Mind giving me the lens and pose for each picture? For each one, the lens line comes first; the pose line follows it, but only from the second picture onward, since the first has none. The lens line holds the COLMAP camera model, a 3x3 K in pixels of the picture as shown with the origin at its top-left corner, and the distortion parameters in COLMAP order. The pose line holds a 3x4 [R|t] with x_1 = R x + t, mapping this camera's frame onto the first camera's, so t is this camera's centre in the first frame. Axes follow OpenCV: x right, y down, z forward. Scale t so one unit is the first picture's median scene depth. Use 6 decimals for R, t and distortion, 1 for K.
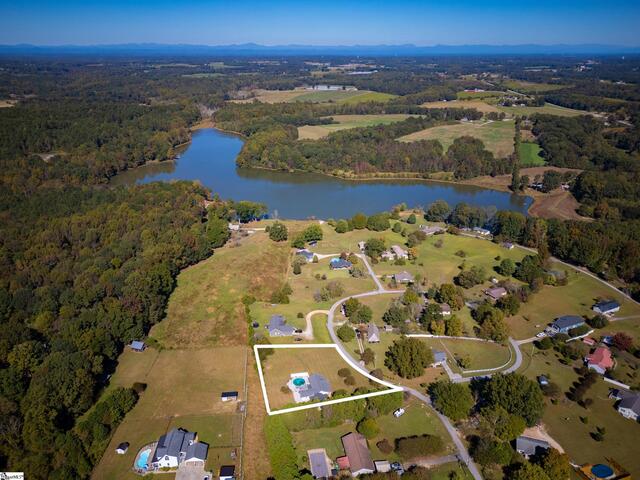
lens RADIAL K [[449.8, 0, 320.0], [0, 449.8, 240.0], [0, 0, 1]] dist [0.071127, -0.075469]
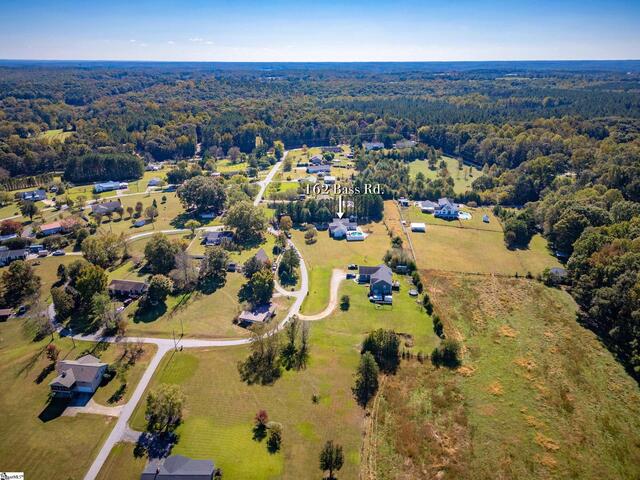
lens RADIAL K [[449.8, 0, 320.0], [0, 449.8, 240.0], [0, 0, 1]] dist [0.071127, -0.075469]
pose [[-0.984824, -0.064141, 0.161268, -0.067313], [0.065049, 0.725053, 0.685614, -0.209361], [-0.160904, 0.685700, -0.709877, 0.900401]]
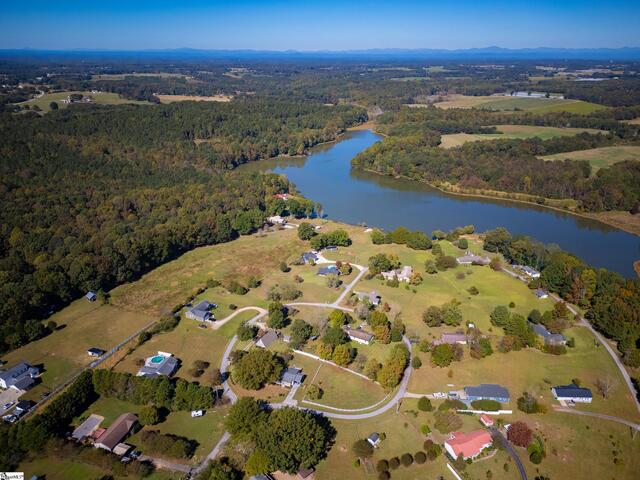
lens RADIAL K [[449.8, 0, 320.0], [0, 449.8, 240.0], [0, 0, 1]] dist [0.071127, -0.075469]
pose [[0.890165, 0.175453, -0.420504, 0.353856], [-0.178781, 0.983373, 0.031847, -0.034397], [0.419100, 0.046829, 0.906732, 0.087367]]
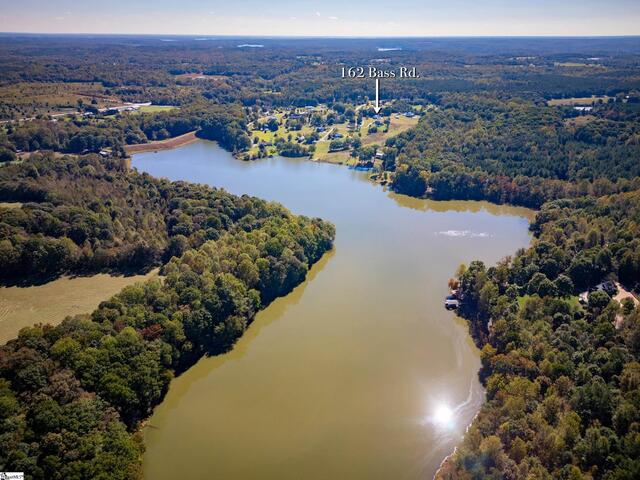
lens RADIAL K [[449.8, 0, 320.0], [0, 449.8, 240.0], [0, 0, 1]] dist [0.071127, -0.075469]
pose [[-0.913590, -0.169386, 0.369677, -0.615212], [0.151824, 0.701278, 0.696533, -0.902302], [-0.377229, 0.692472, -0.614964, 2.217619]]
